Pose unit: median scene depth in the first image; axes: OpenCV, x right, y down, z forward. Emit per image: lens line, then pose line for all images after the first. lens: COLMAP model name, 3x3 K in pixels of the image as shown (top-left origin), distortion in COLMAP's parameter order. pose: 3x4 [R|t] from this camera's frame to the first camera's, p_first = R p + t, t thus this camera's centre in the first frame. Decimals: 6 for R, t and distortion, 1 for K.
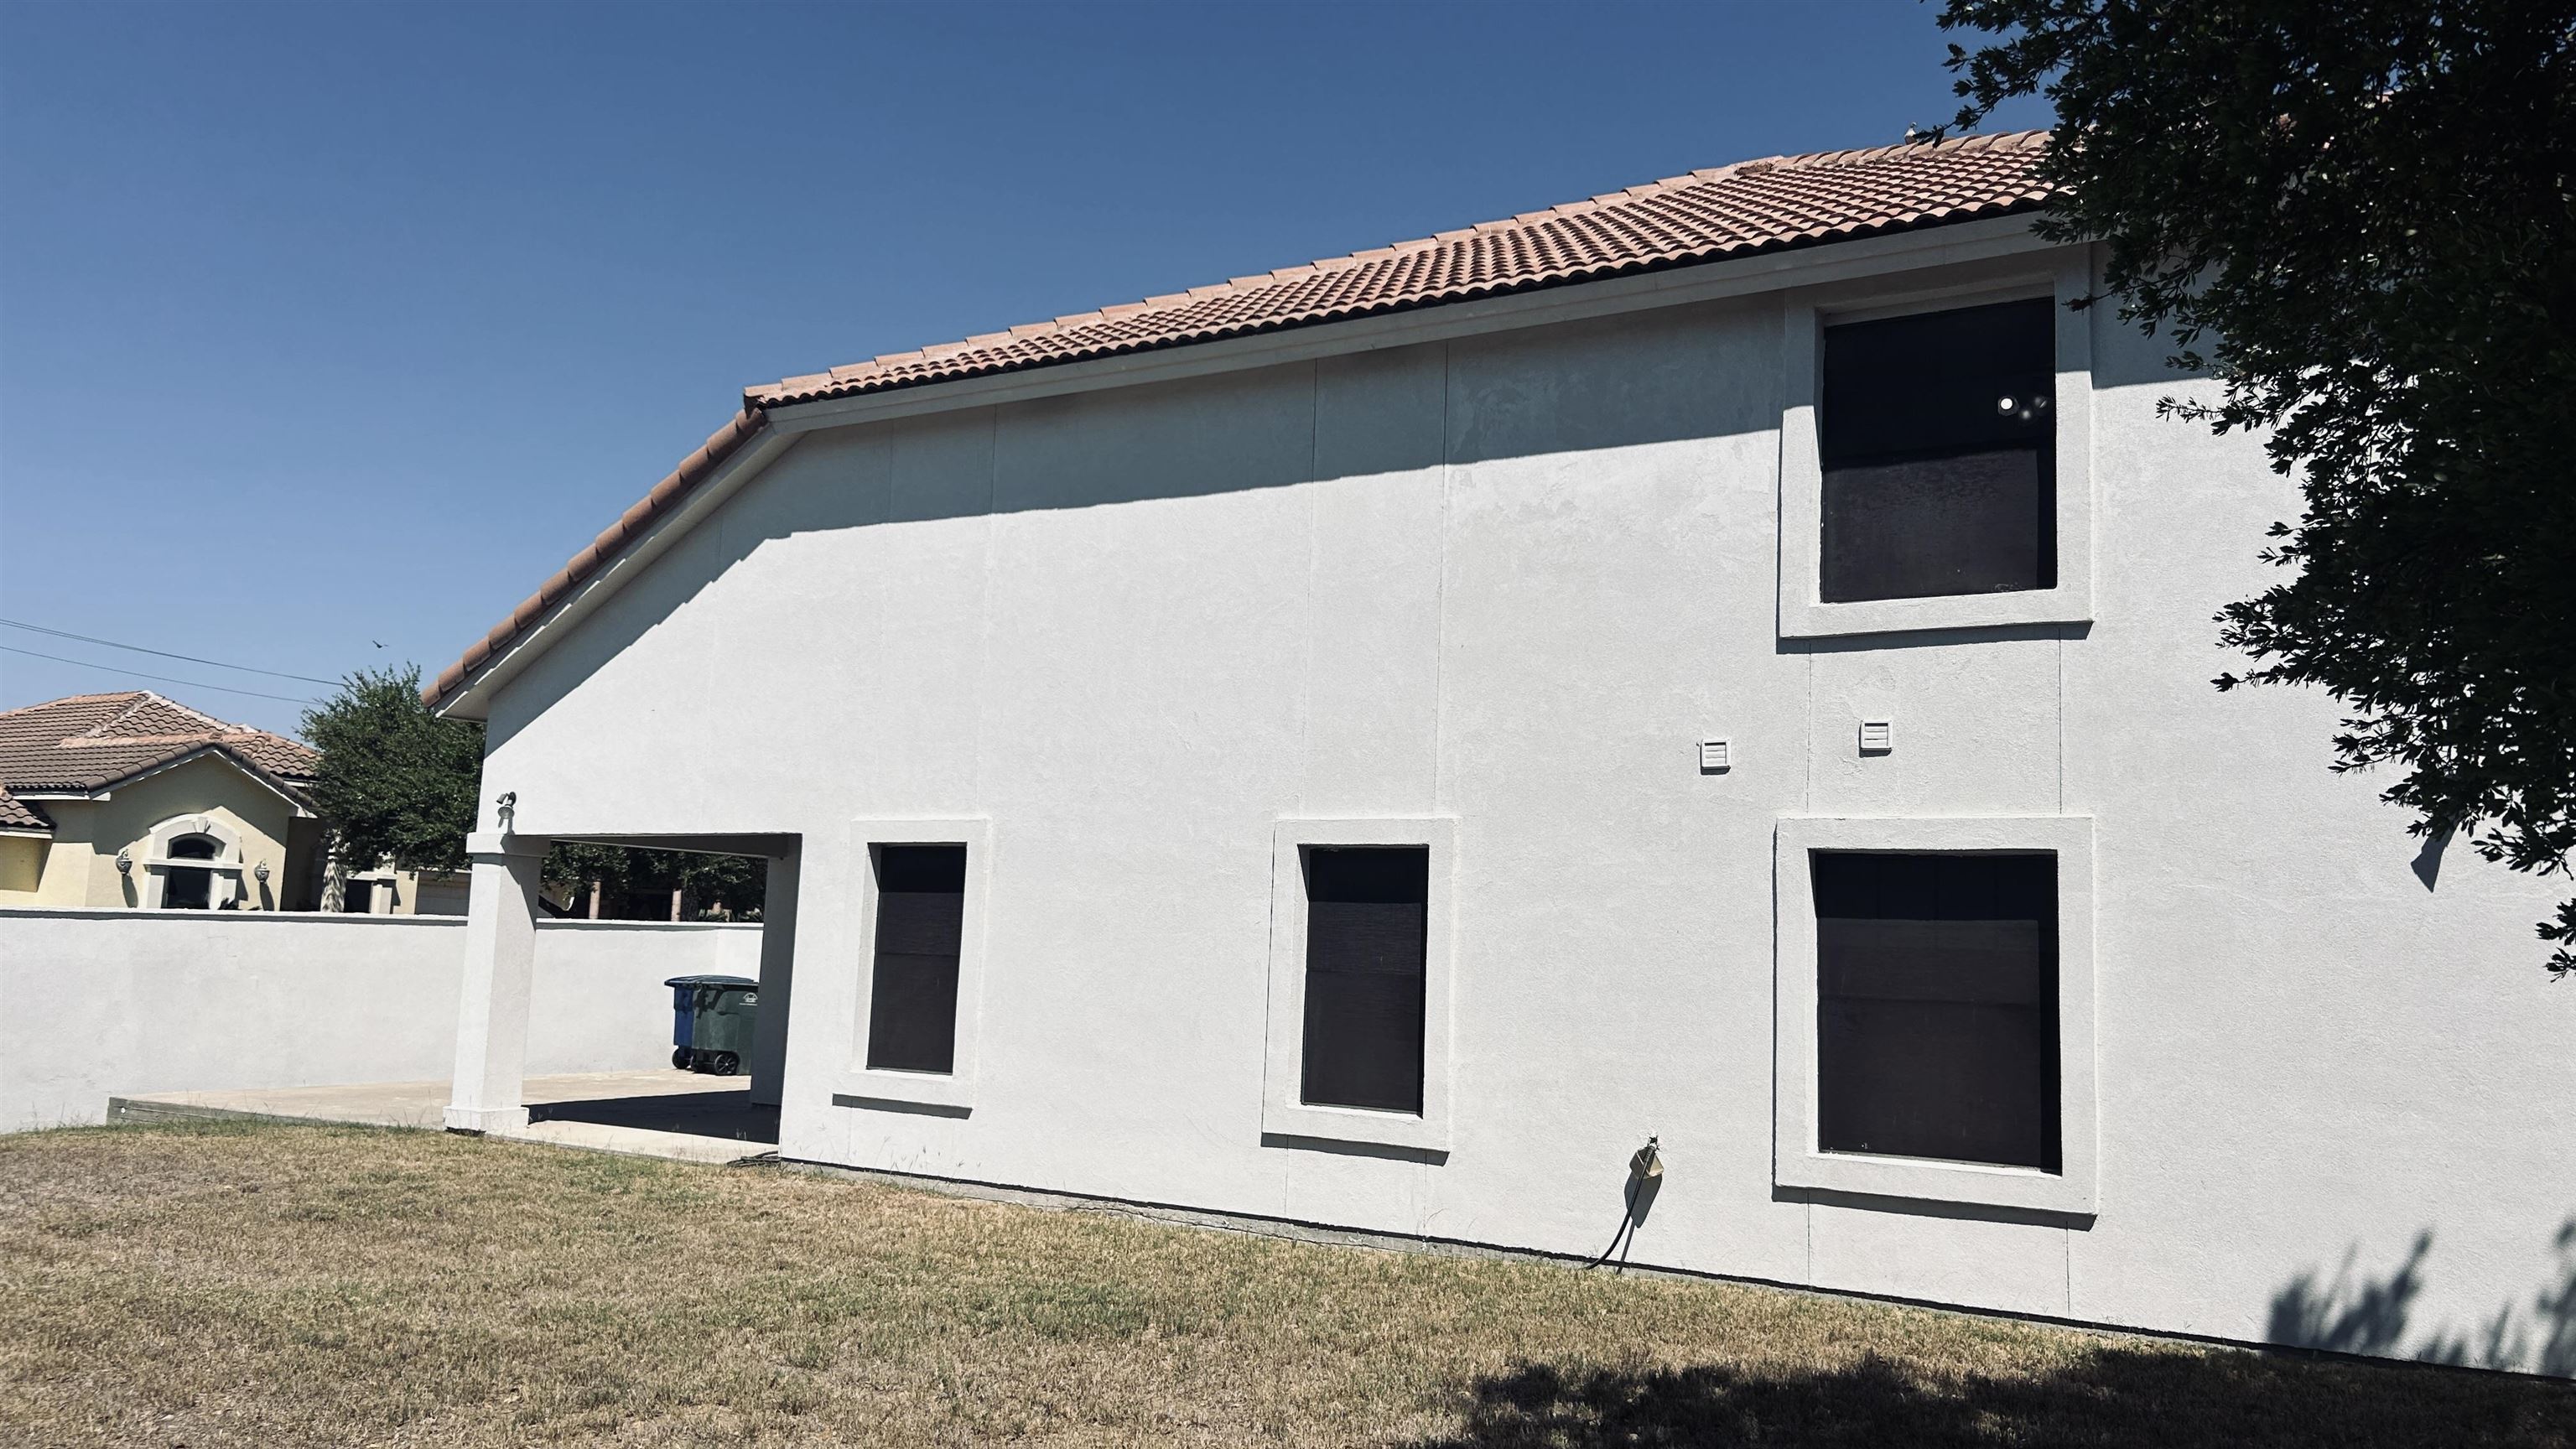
lens RADIAL K [[2224.0, 0, 1286.4], [0, 2224.0, 779.2], [0, 0, 1]] dist [-0.007793, -0.002252]
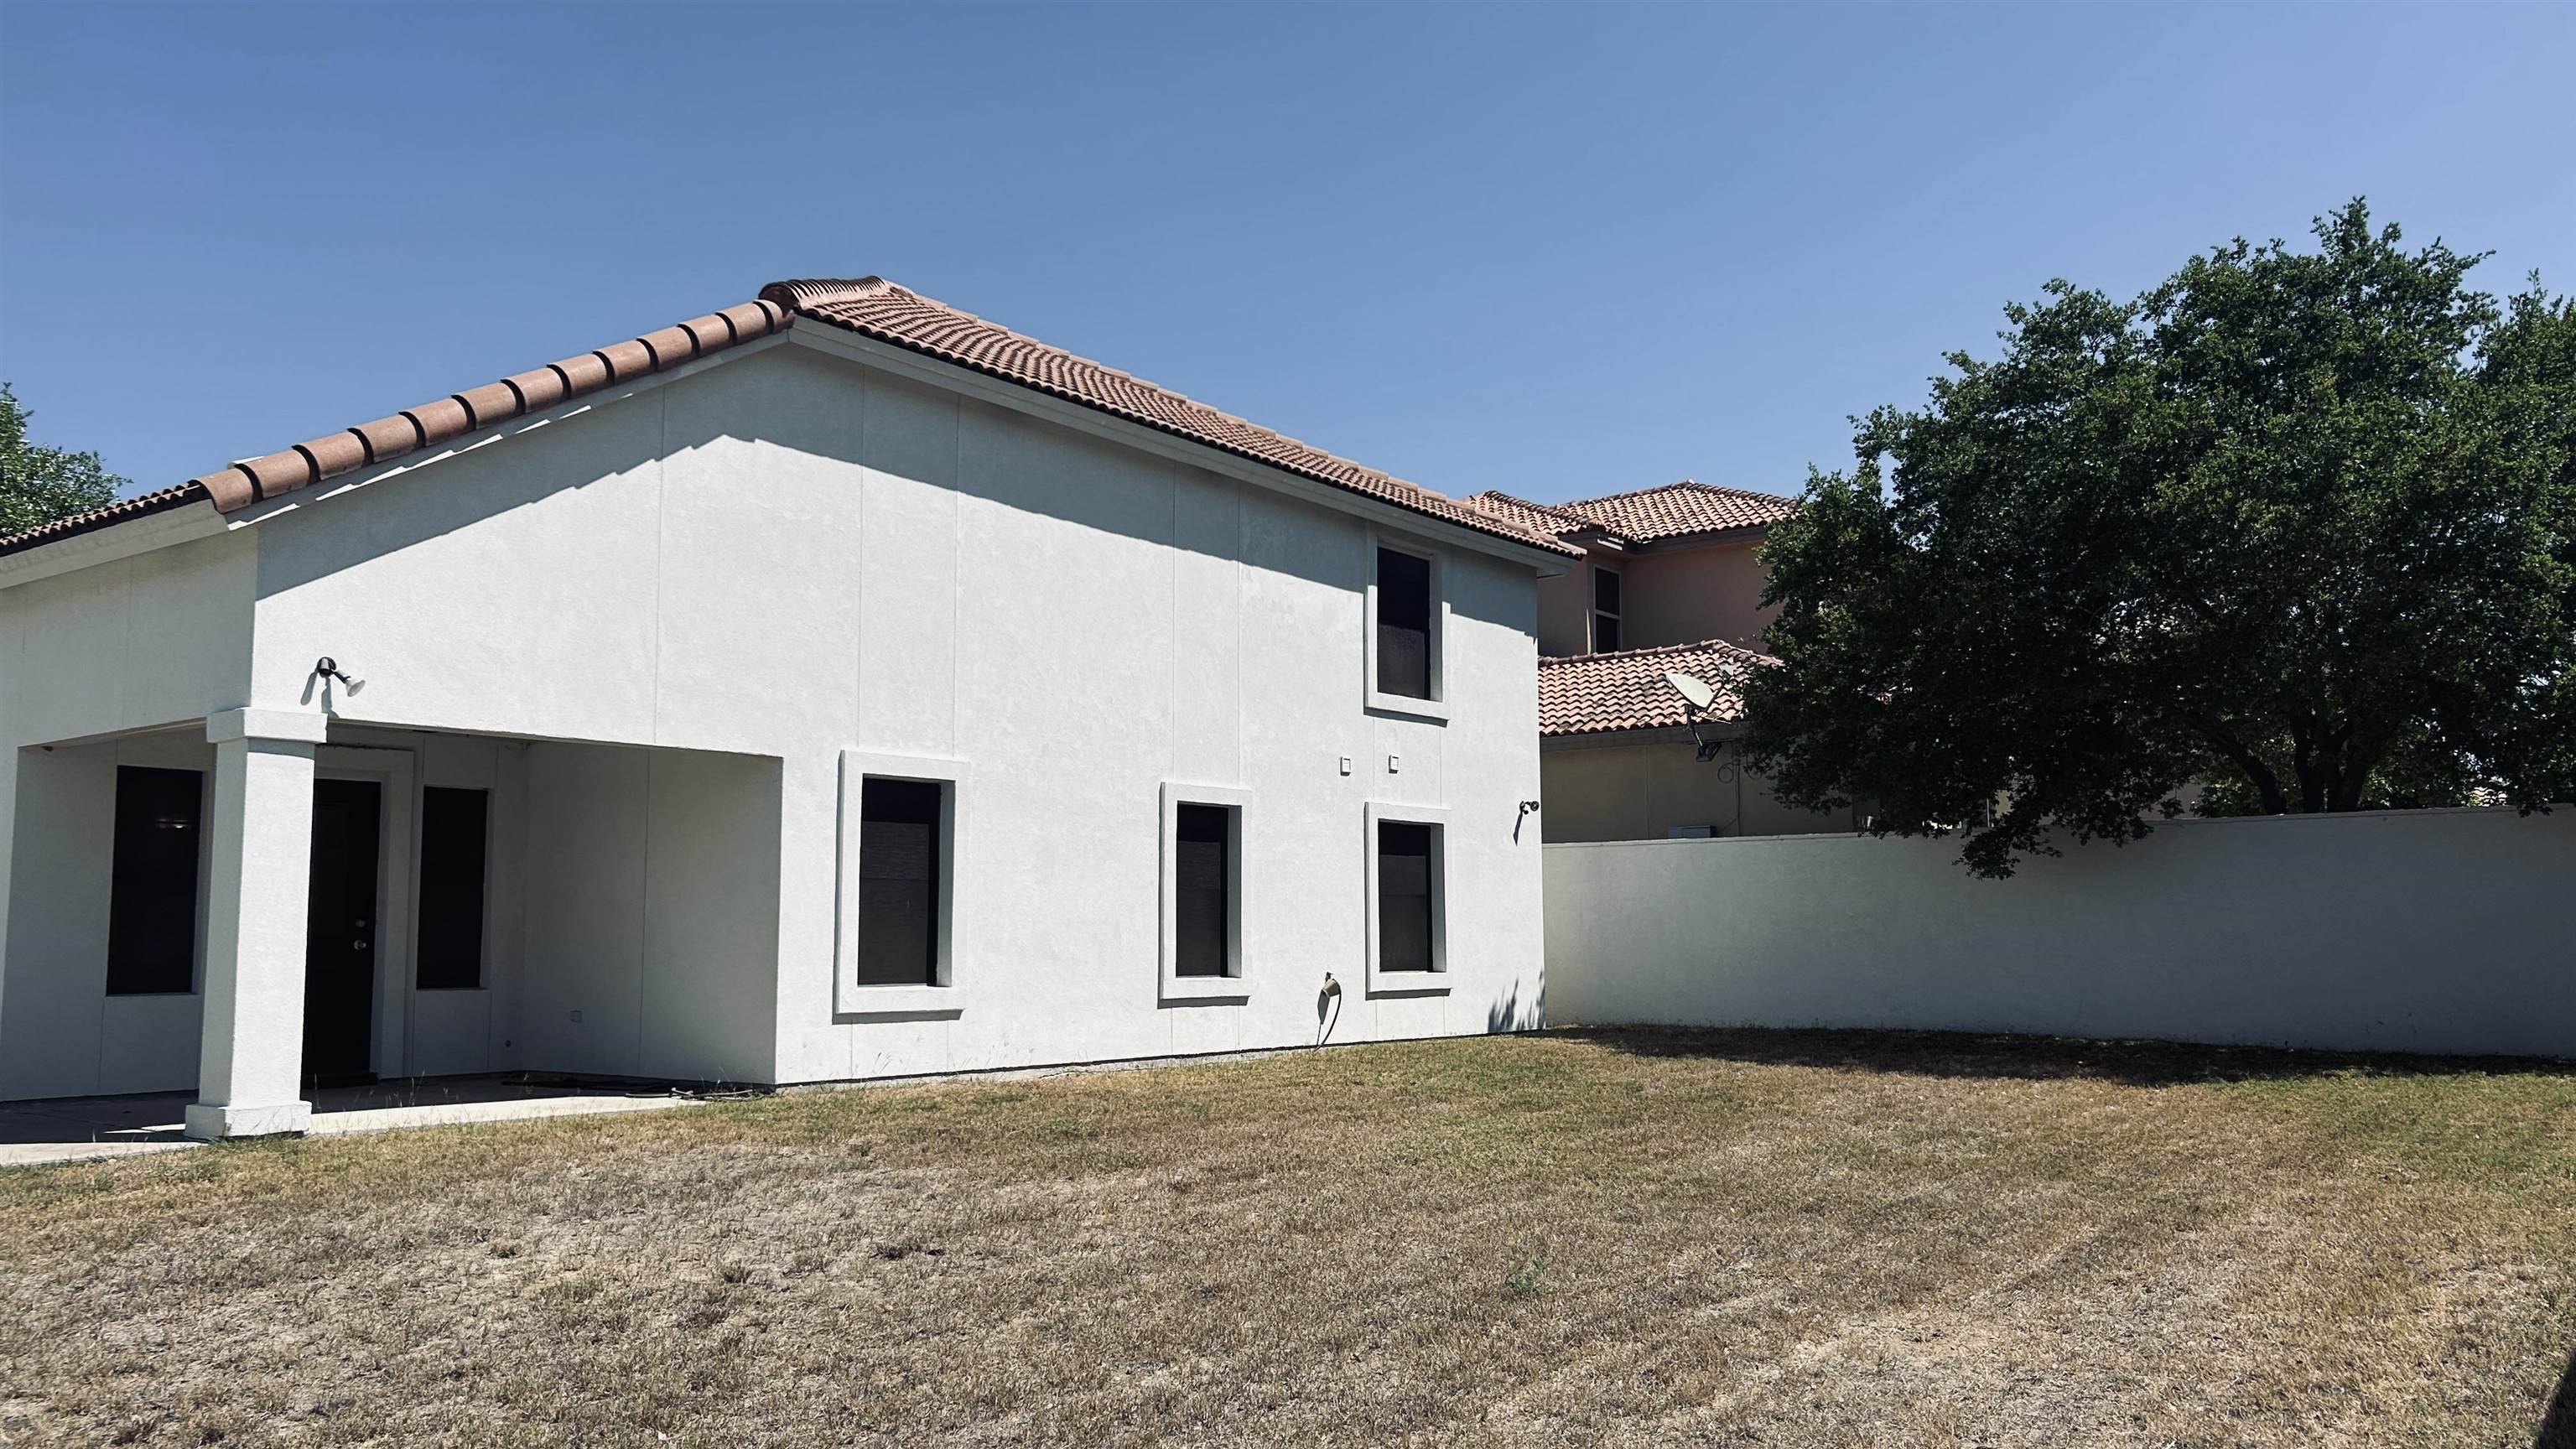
lens RADIAL K [[1934.1, 0, 1330.0], [0, 1934.1, 728.1], [0, 0, 1]] dist [0.002473, 0.003463]
pose [[0.016949, 0.040483, 0.999036, -1.253599], [-0.115802, 0.992535, -0.038255, 0.019021], [-0.993128, -0.115042, 0.021510, 0.869380]]
